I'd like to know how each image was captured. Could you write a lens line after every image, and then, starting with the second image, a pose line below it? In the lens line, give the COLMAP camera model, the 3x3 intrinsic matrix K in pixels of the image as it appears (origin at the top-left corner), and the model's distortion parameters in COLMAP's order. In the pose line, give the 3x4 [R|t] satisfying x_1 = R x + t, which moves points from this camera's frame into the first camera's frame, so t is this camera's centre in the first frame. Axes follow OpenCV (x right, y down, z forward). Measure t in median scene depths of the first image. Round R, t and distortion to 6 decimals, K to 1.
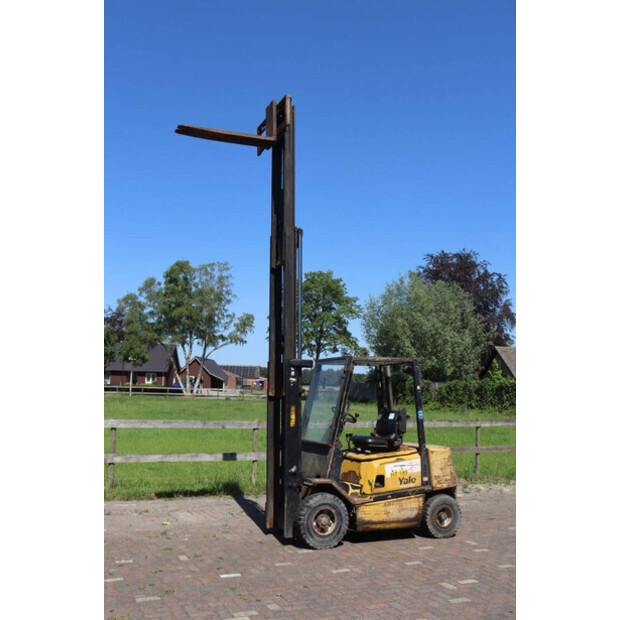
lens RADIAL K [[623.9, 0, 303.6], [0, 623.9, 309.1], [0, 0, 1]] dist [-0.105332, 0.197780]
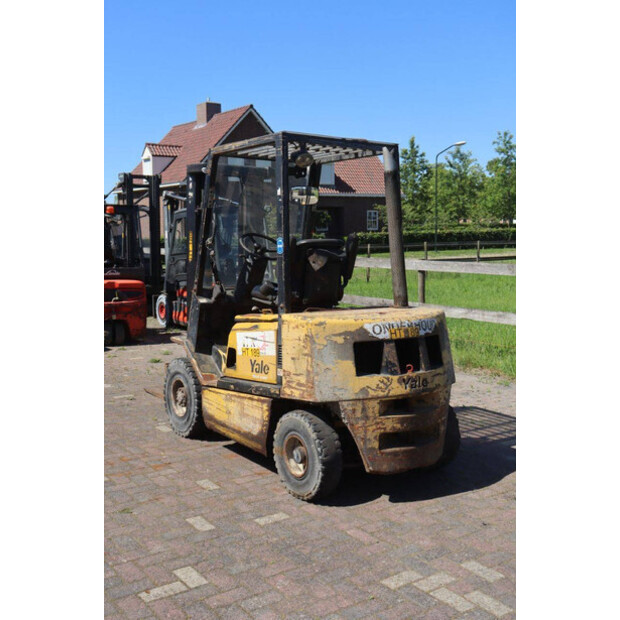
lens RADIAL K [[712.8, 0, 310.0], [0, 712.8, 310.0], [0, 0, 1]] dist [-0.017456, -0.002481]
pose [[0.203077, 0.082358, -0.975693, 0.770264], [0.137035, 0.984259, 0.111604, 0.164202], [0.969526, -0.156369, 0.188595, 0.927782]]
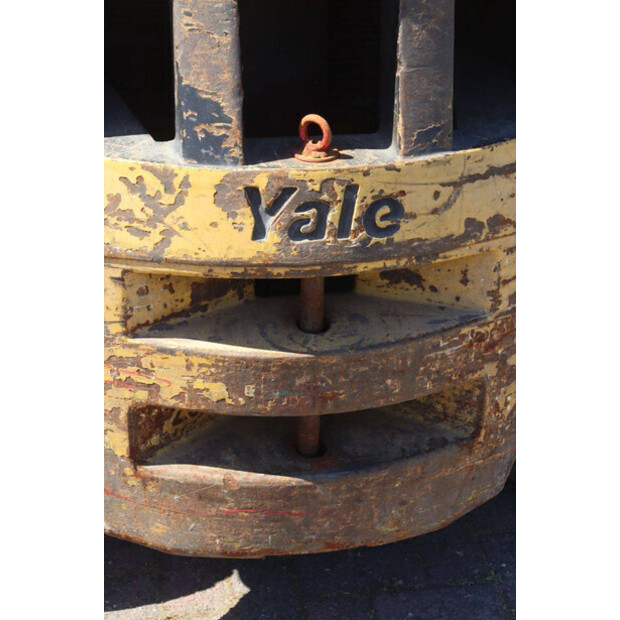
lens RADIAL K [[1112.6, 0, 310.0], [0, 1112.6, 310.0], [0, 0, 1]] dist [0.217908, -0.018635]
pose [[-0.227839, 0.468670, -0.853486, 0.409298], [0.111588, 0.883333, 0.455271, 0.226389], [0.967283, 0.008490, -0.253556, 1.144779]]
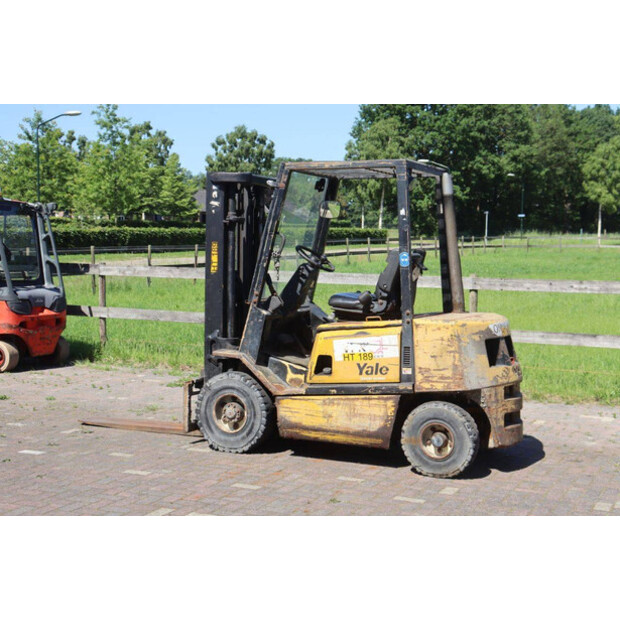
lens RADIAL K [[987.6, 0, 318.6], [0, 987.6, 310.2], [0, 0, 1]] dist [0.130035, 0.138045]
pose [[0.673556, 0.044543, -0.737793, 0.820103], [0.097216, 0.984172, 0.148170, 0.076489], [0.732715, -0.171526, 0.658565, 0.349717]]
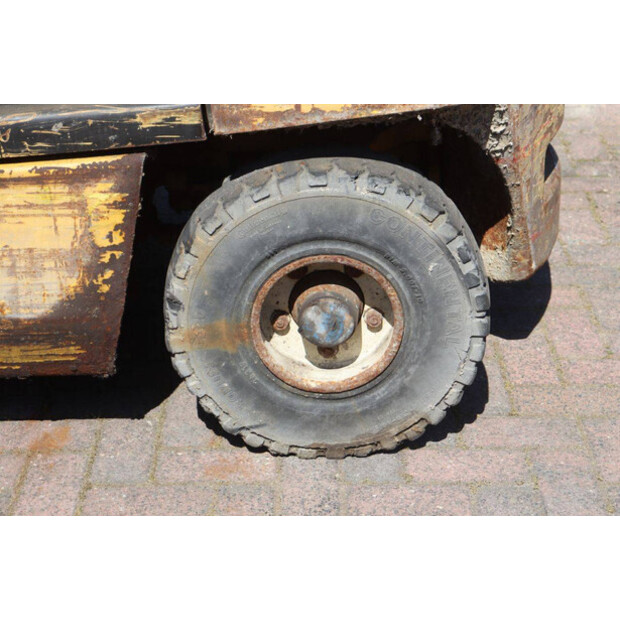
lens RADIAL K [[1302.4, 0, 310.0], [0, 1302.4, 310.0], [0, 0, 1]] dist [0.248662, 0.082859]
pose [[0.918297, 0.156245, -0.363757, 0.327621], [0.082162, 0.823605, 0.561181, 0.178791], [0.387274, -0.545218, 0.743476, 0.797281]]
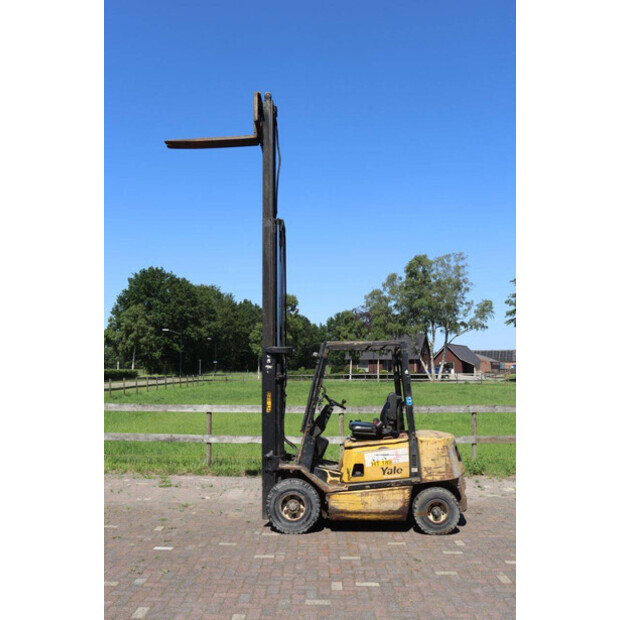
lens RADIAL K [[578.7, 0, 307.2], [0, 578.7, 309.4], [0, 0, 1]] dist [-0.136241, 0.186609]
pose [[0.904581, -0.066860, -0.421025, 0.431479], [0.073248, 0.997313, -0.001001, 0.023457], [0.419961, -0.029934, 0.907048, 0.162531]]
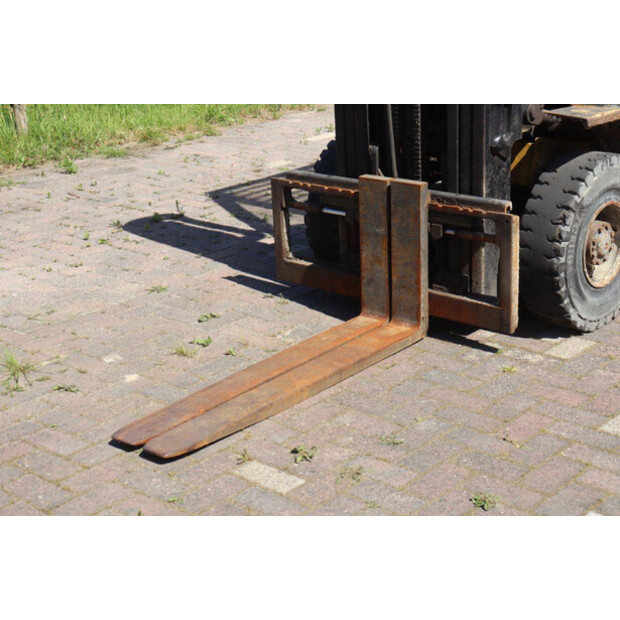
lens RADIAL K [[1137.7, 0, 313.9], [0, 1137.7, 293.7], [0, 0, 1]] dist [0.220221, 0.121123]
pose [[0.905910, -0.175226, 0.385517, -0.297024], [-0.016650, 0.894933, 0.445890, 0.103929], [-0.423143, -0.410355, 0.807811, 0.542199]]
